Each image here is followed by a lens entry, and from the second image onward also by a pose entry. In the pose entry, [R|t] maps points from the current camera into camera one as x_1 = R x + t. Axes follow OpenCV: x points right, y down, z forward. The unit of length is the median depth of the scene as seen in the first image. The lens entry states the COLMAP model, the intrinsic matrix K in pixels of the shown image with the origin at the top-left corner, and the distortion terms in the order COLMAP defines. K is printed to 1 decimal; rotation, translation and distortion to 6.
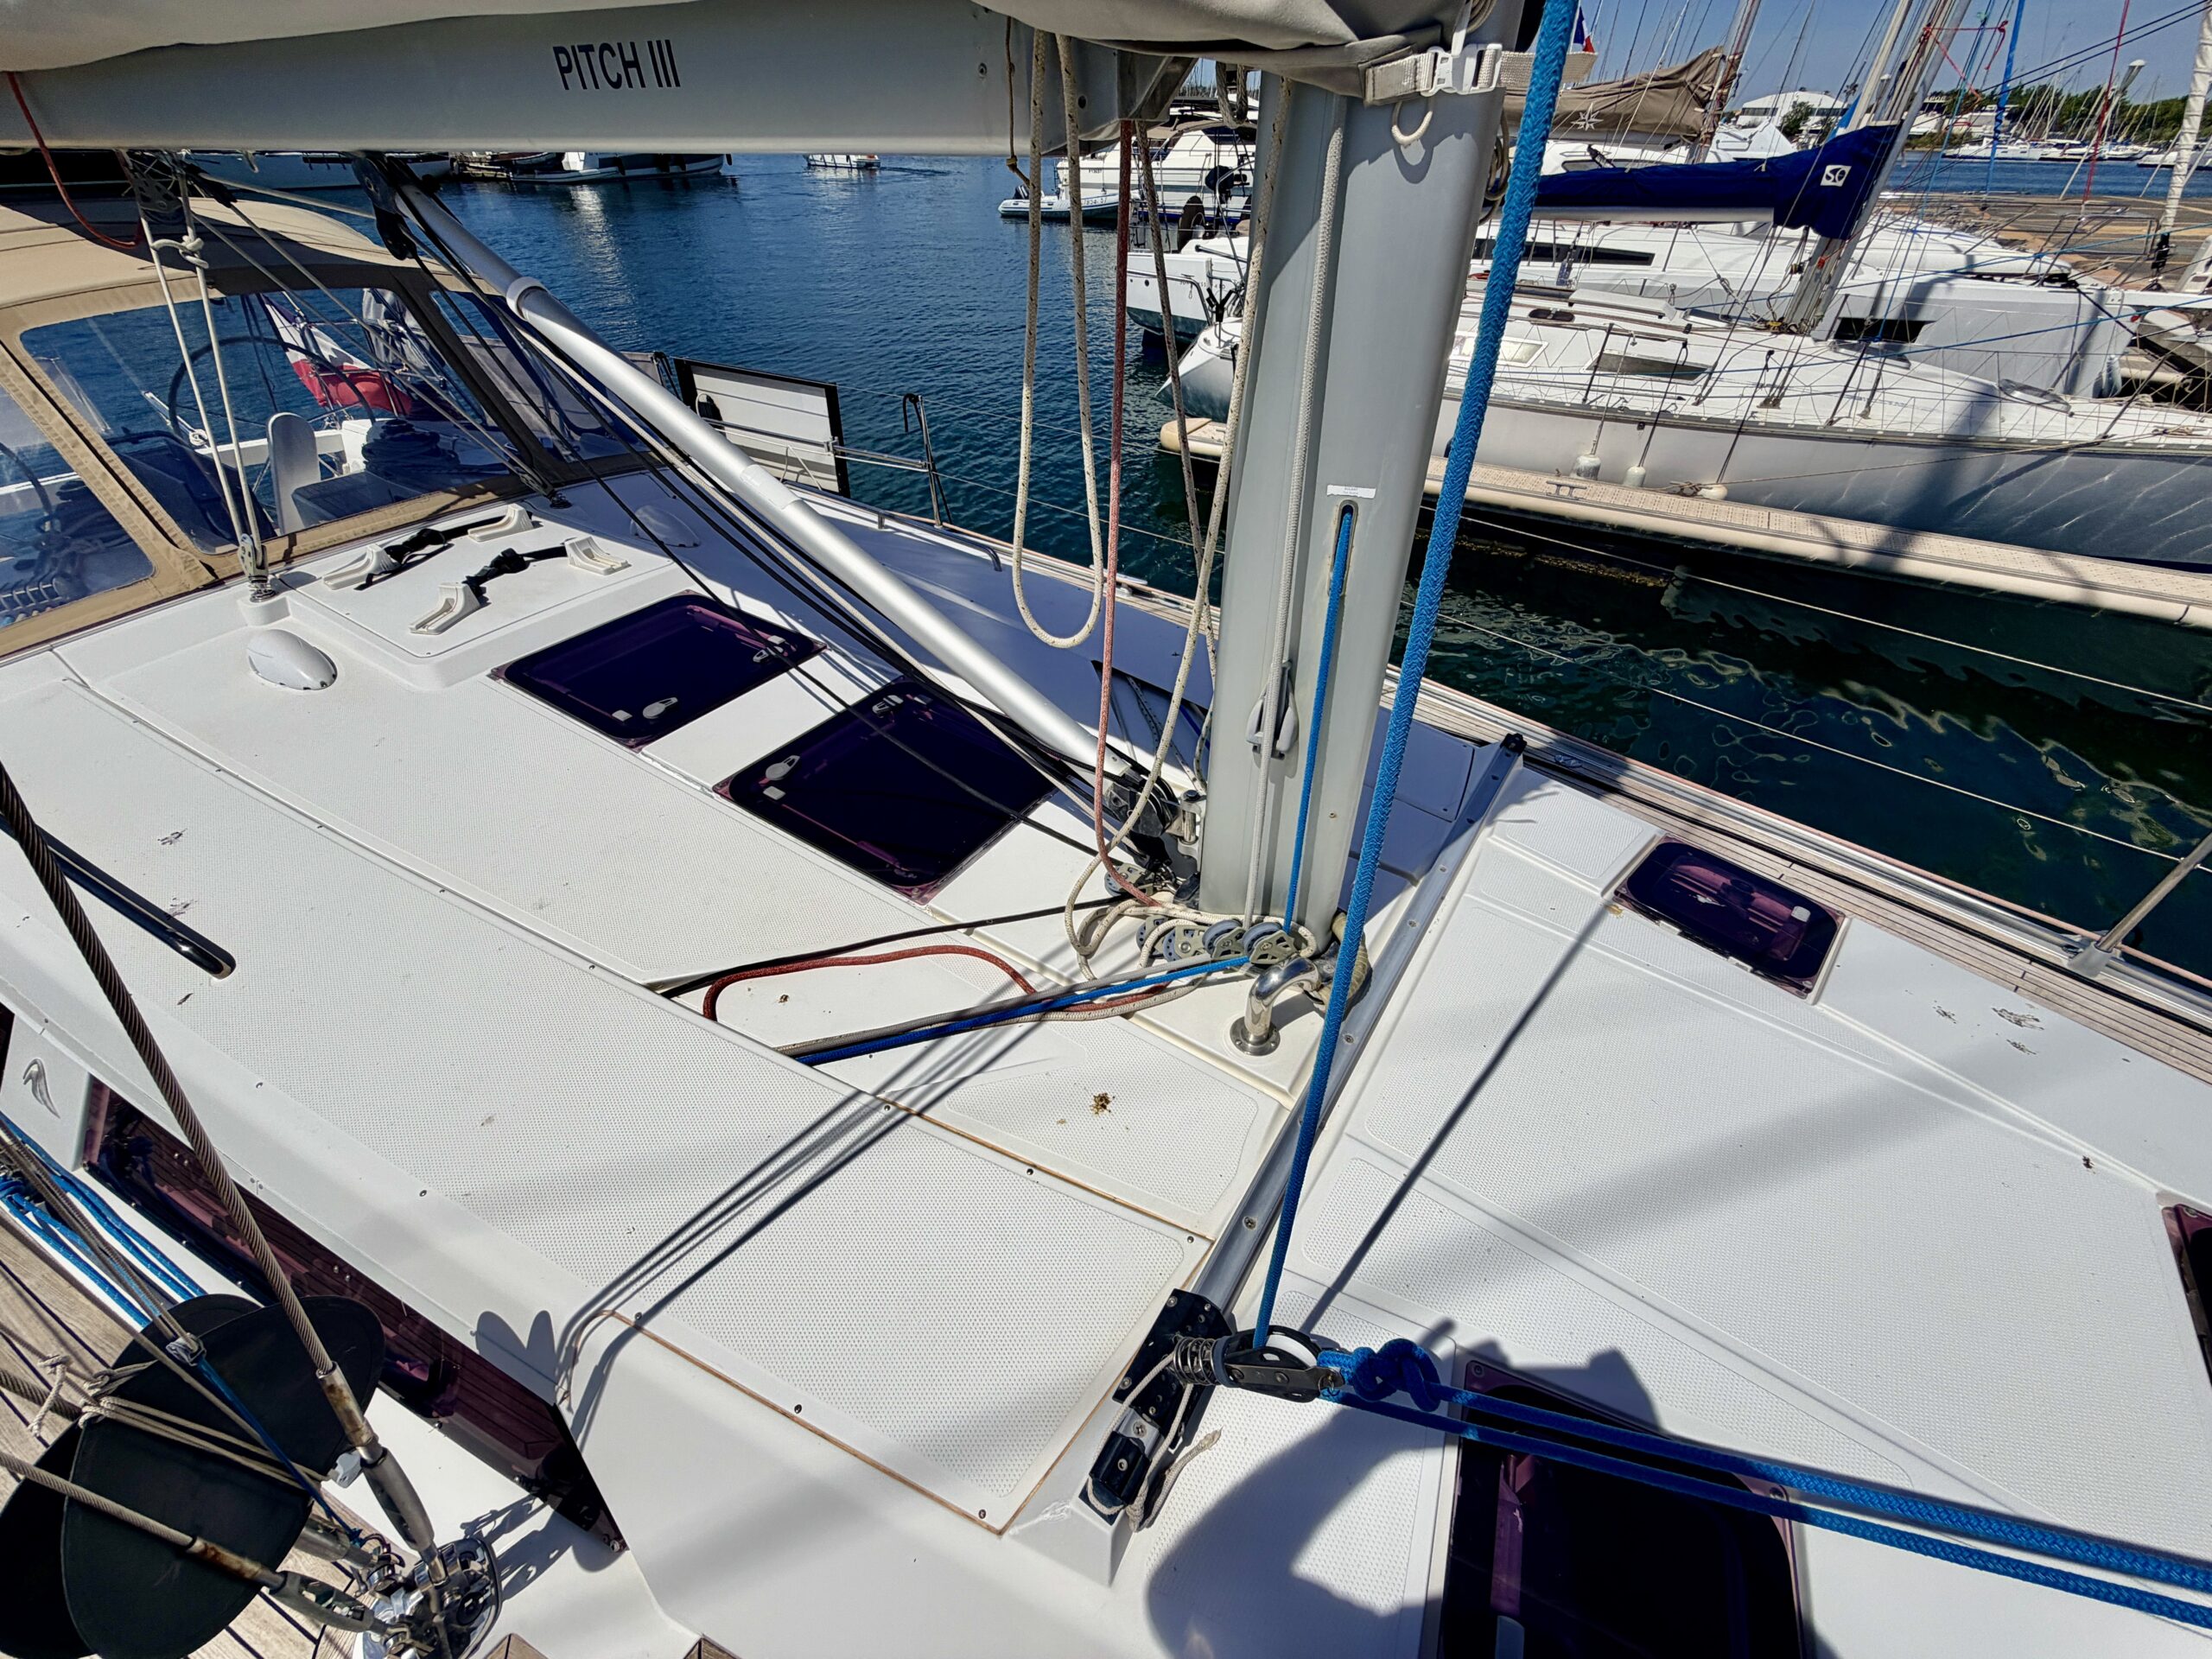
lens RADIAL K [[883.4, 0, 1095.6], [0, 883.4, 827.2], [0, 0, 1]] dist [-0.001958, 0.000779]
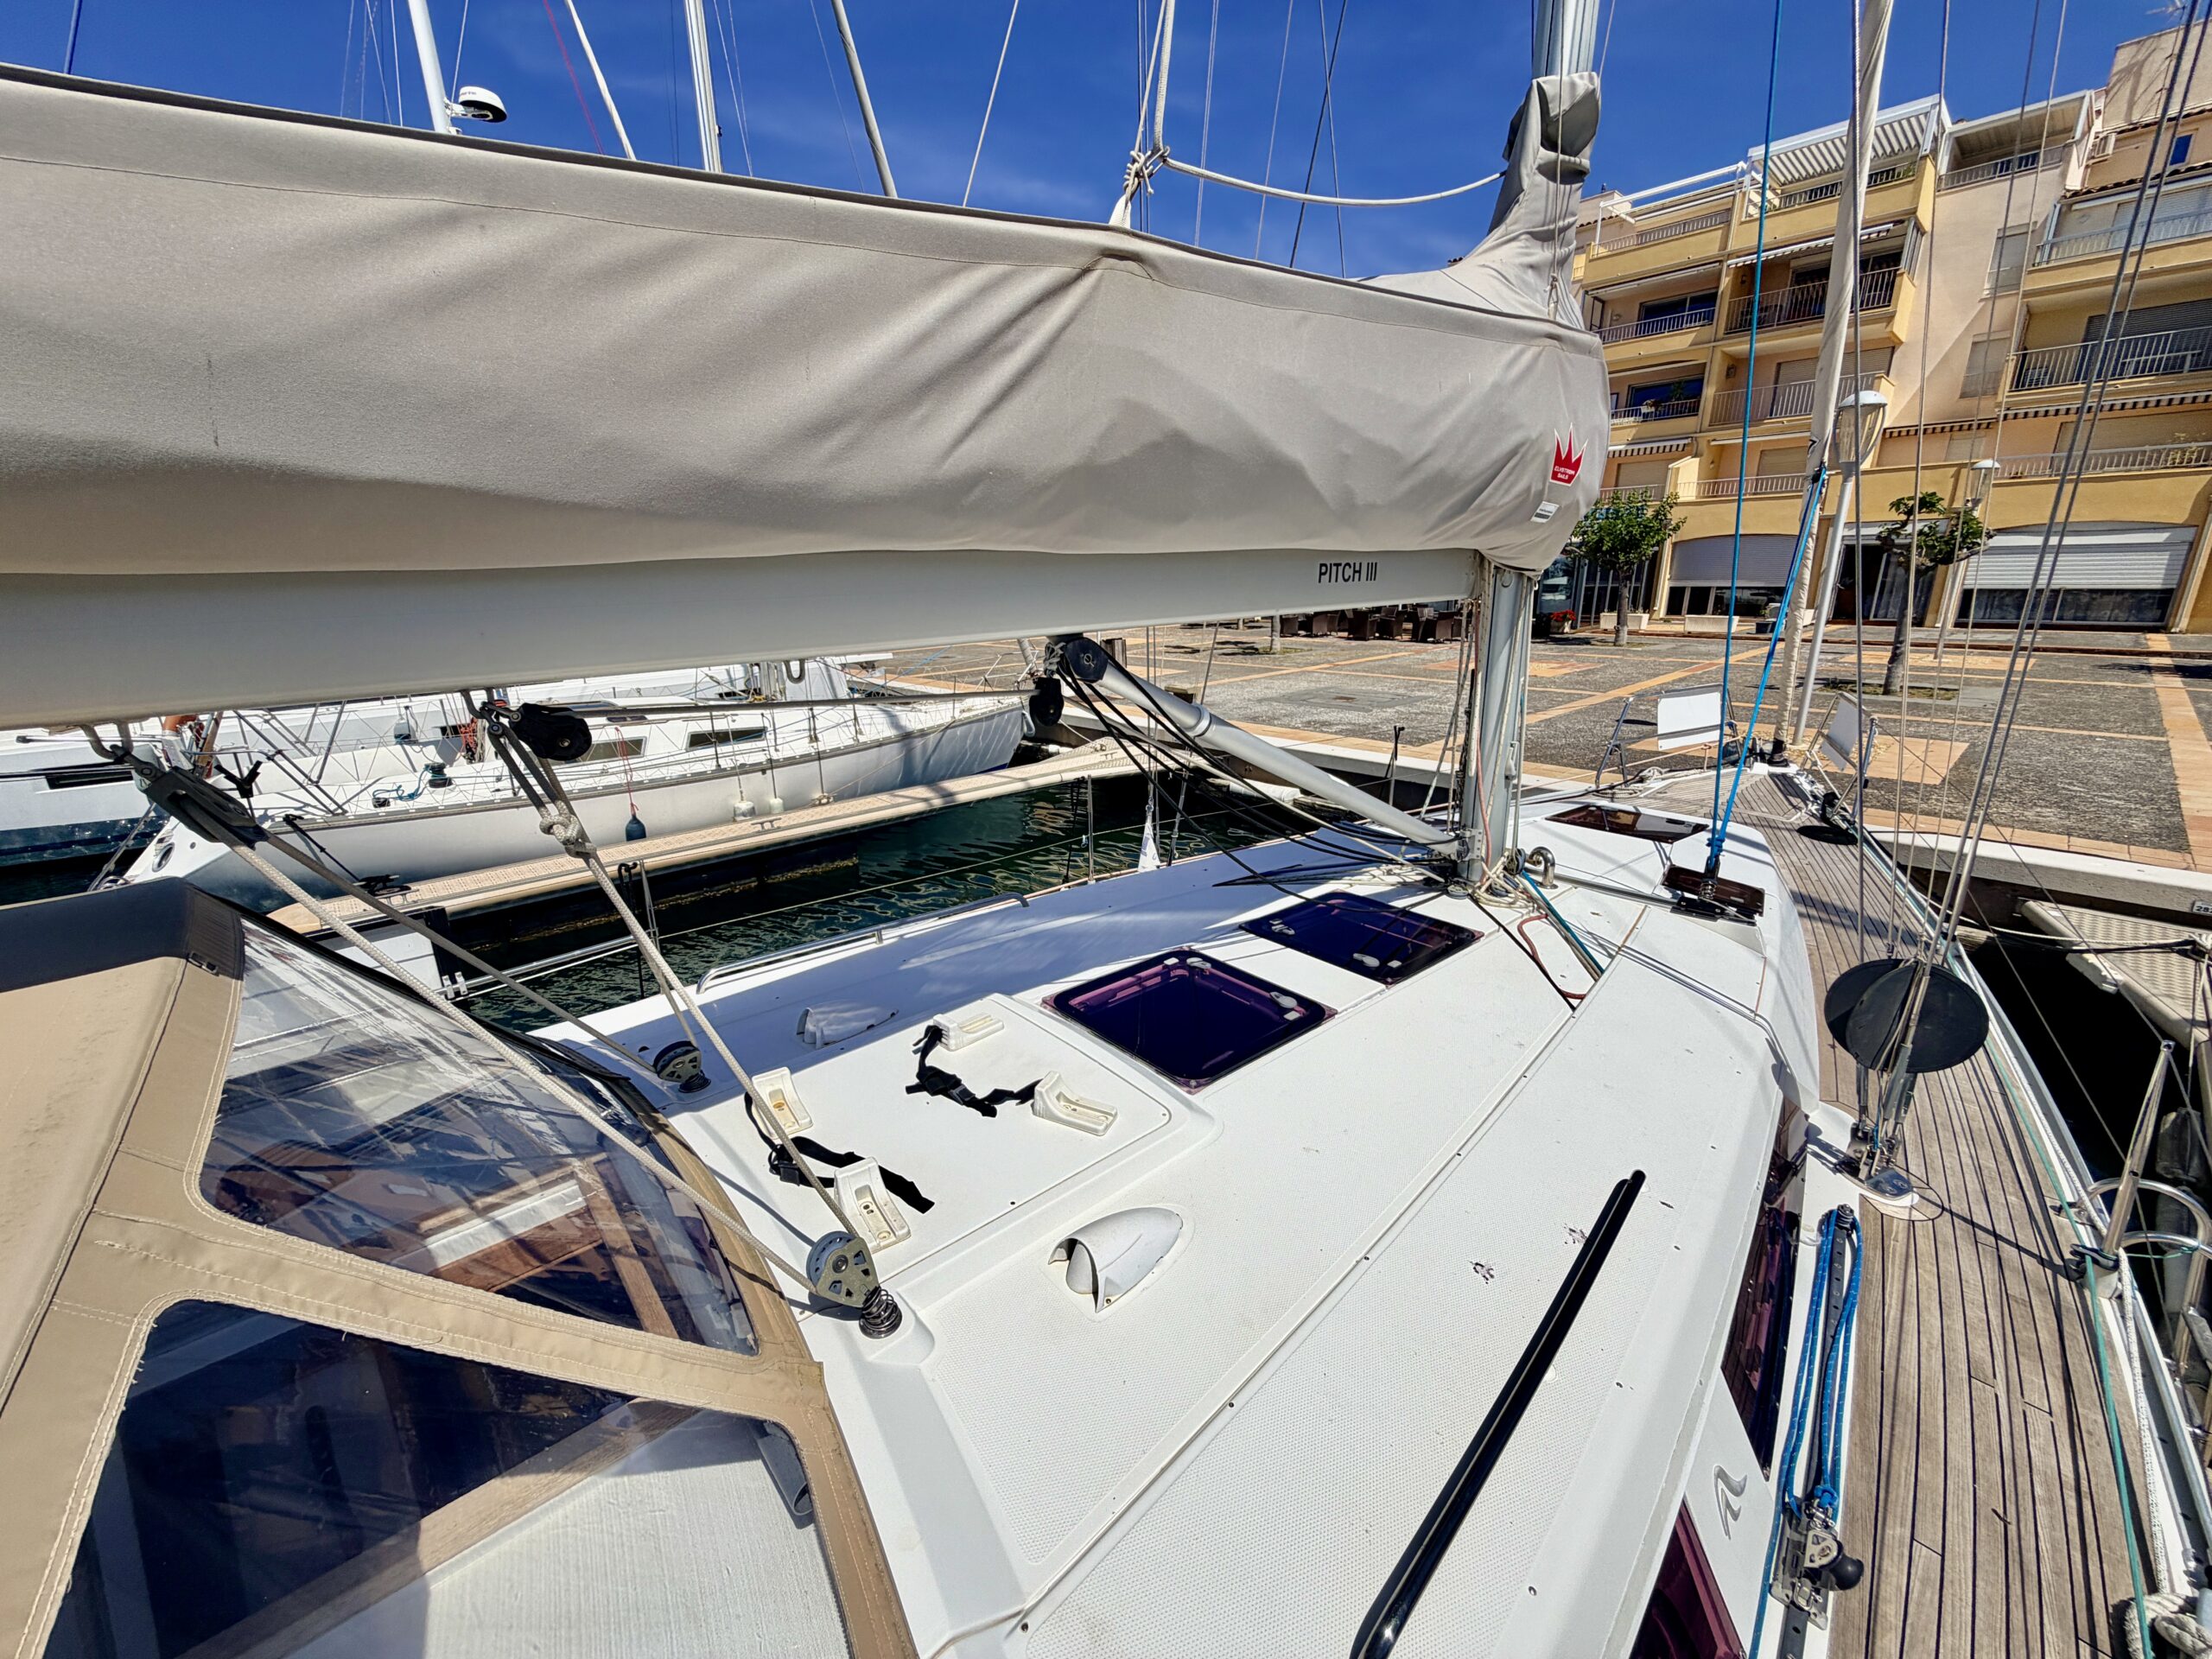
lens RADIAL K [[883.4, 0, 1095.6], [0, 883.4, 827.2], [0, 0, 1]] dist [-0.001958, 0.000779]
pose [[0.267352, -0.270118, 0.924964, -1.783065], [0.609656, 0.790775, 0.054716, -0.598942], [-0.746219, 0.549282, 0.376094, 0.687391]]
